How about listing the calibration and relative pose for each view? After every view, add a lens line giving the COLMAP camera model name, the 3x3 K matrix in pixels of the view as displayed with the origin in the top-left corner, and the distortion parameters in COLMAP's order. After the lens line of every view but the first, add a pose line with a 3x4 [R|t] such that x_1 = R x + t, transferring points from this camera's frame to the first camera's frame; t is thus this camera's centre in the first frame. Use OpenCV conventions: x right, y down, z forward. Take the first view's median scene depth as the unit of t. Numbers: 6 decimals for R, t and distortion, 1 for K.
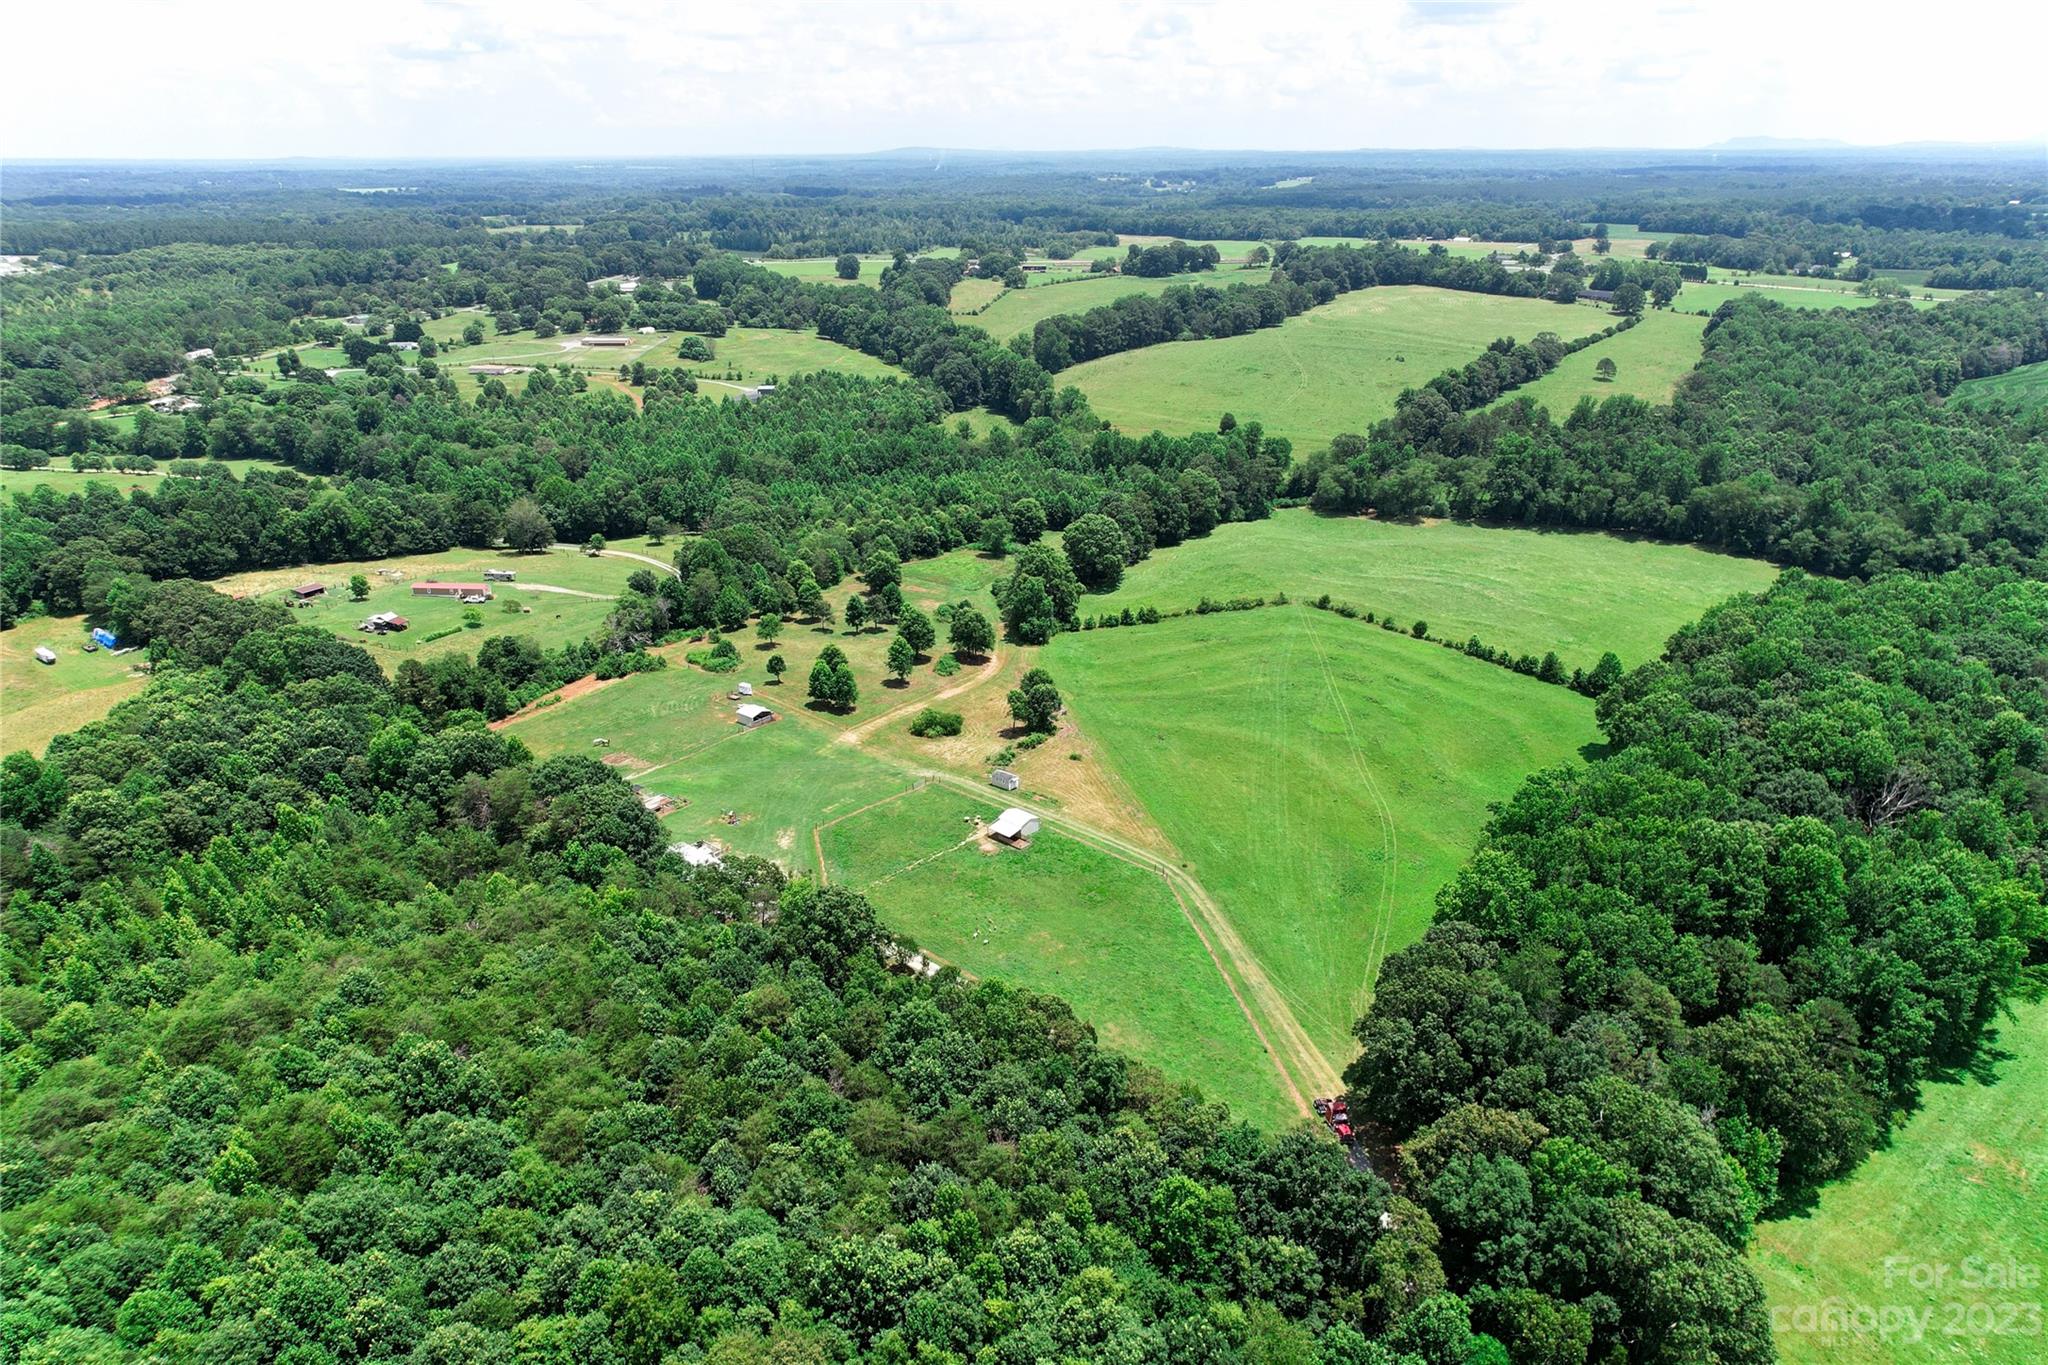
lens RADIAL K [[1281.2, 0, 1027.4], [0, 1281.2, 680.5], [0, 0, 1]] dist [-0.019367, 0.024240]
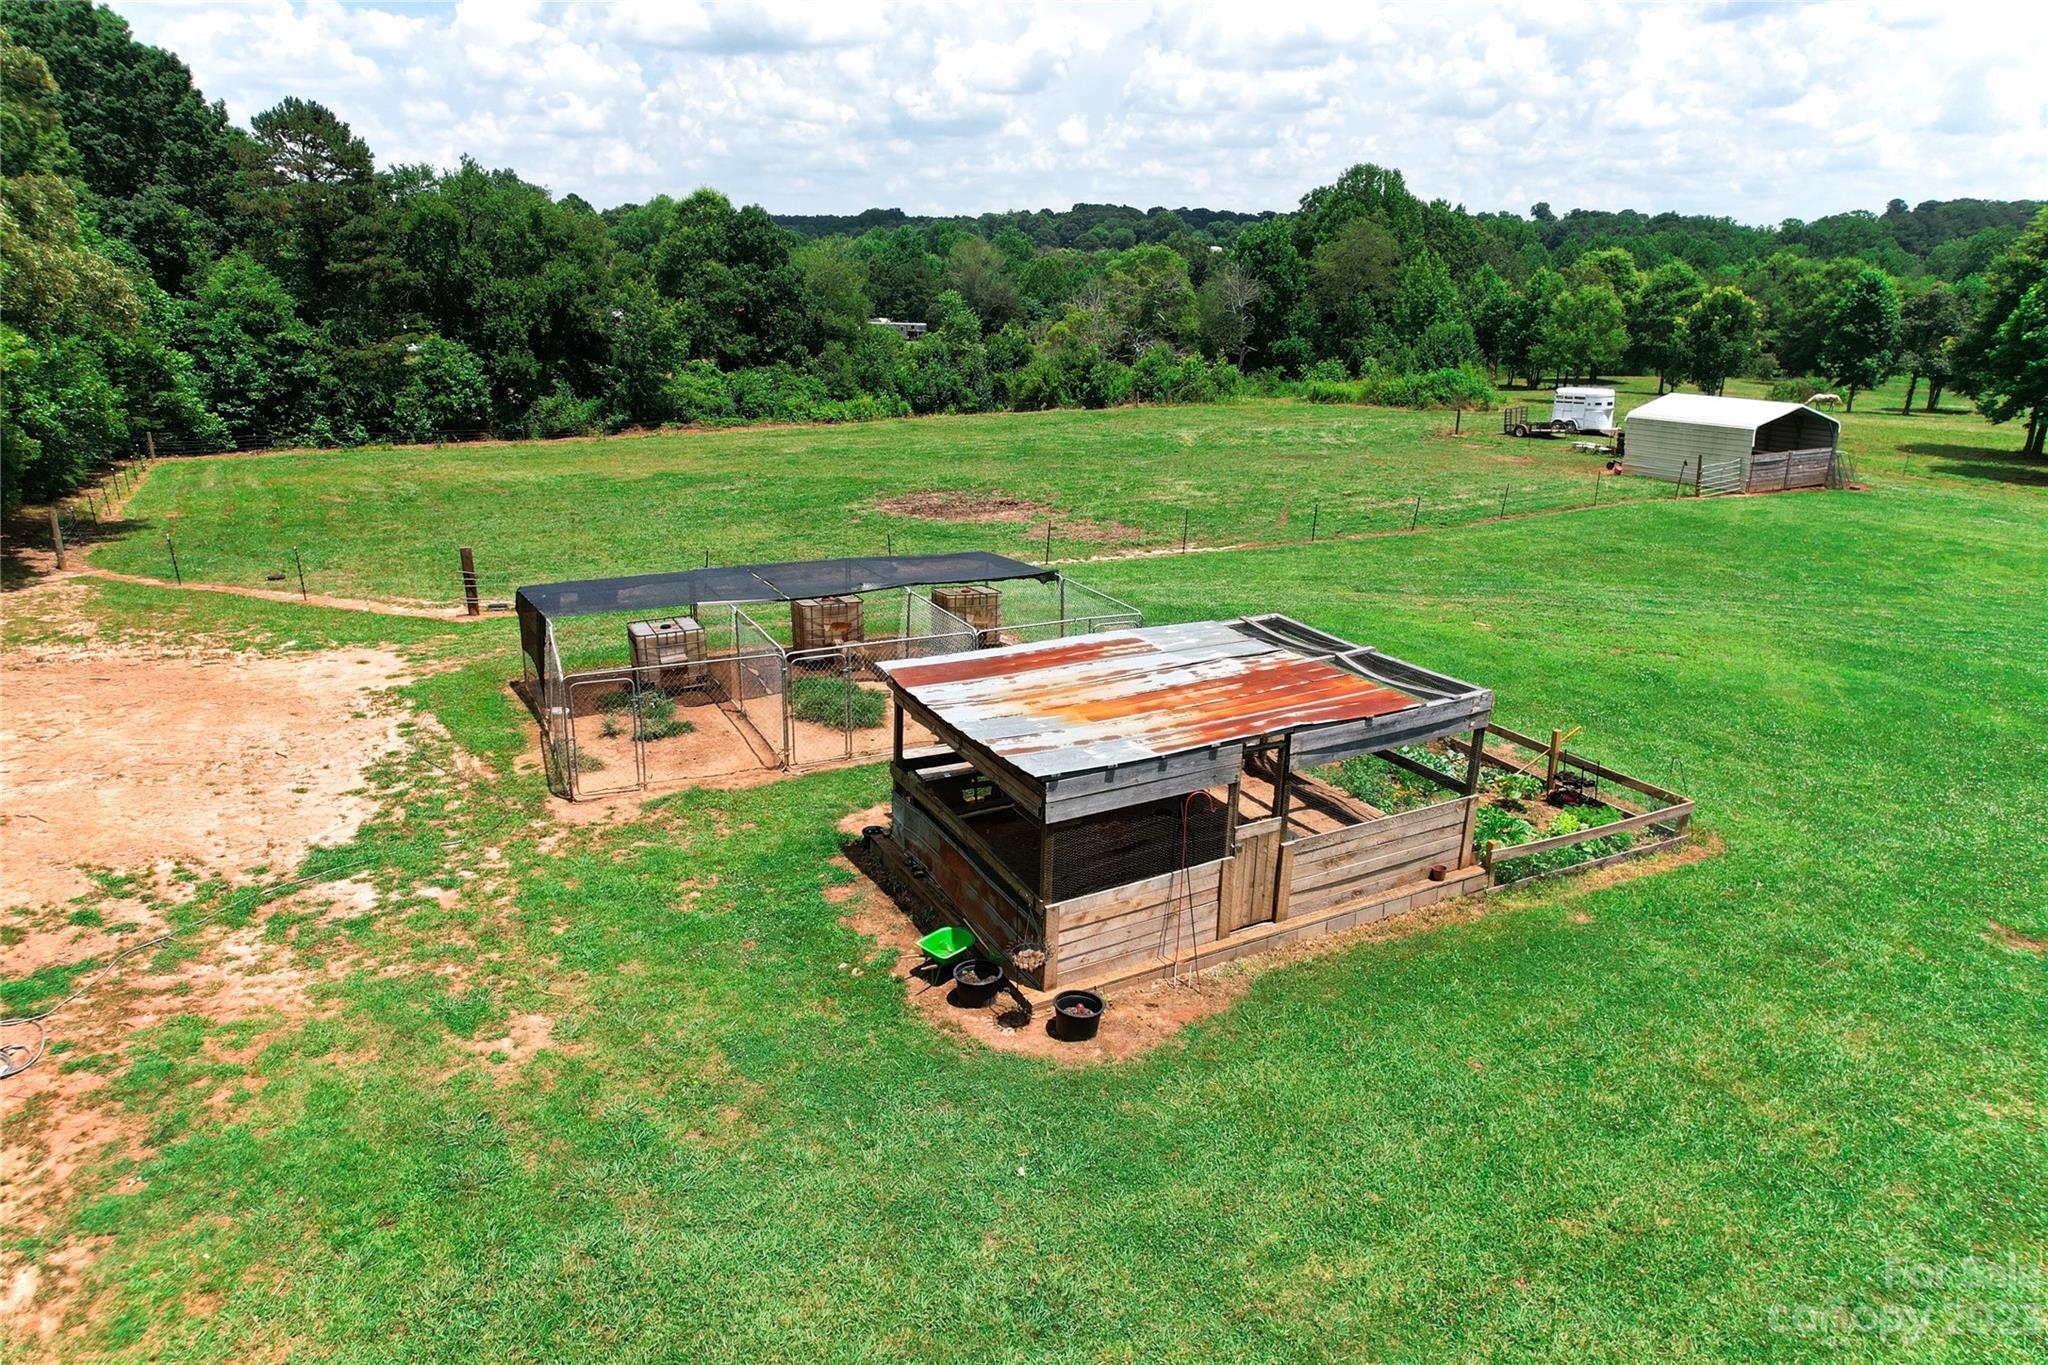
lens RADIAL K [[1281.2, 0, 1027.4], [0, 1281.2, 691.7], [0, 0, 1]] dist [-0.019367, 0.024240]
pose [[0.918491, 0.135220, -0.371605, -0.186967], [-0.157710, 0.987010, -0.030654, 0.066795], [0.362633, 0.086761, 0.927885, 0.643775]]
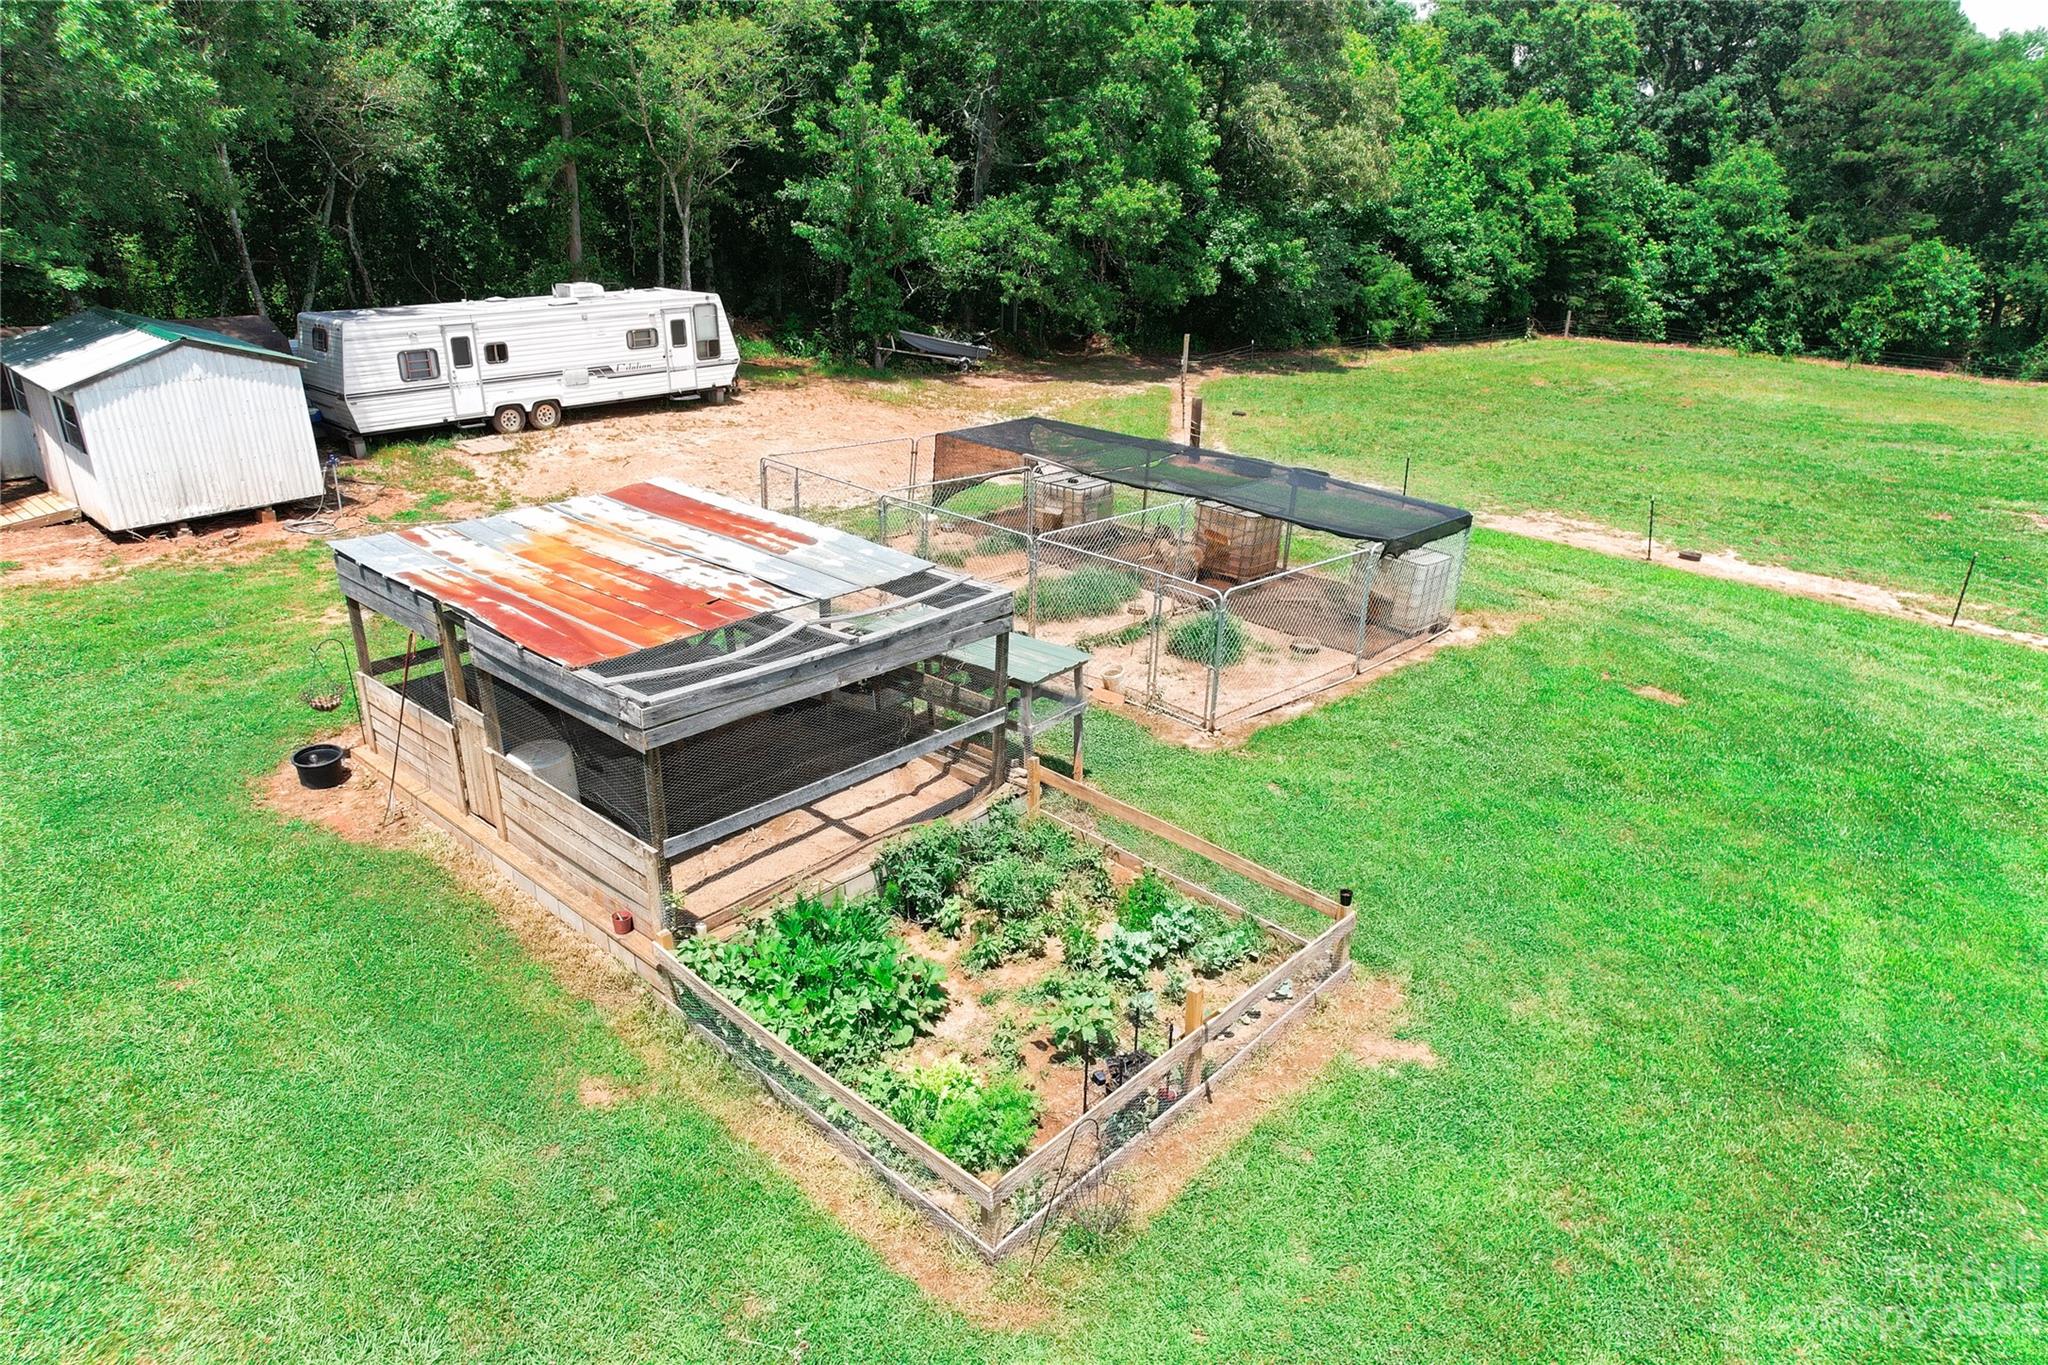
lens RADIAL K [[1281.2, 0, 1026.6], [0, 1281.2, 680.8], [0, 0, 1]] dist [-0.019367, 0.024240]
pose [[-0.075228, 0.380781, -0.921600, -0.166286], [-0.380402, 0.843367, 0.379508, 0.050694], [0.921756, 0.379128, 0.081405, 0.689379]]
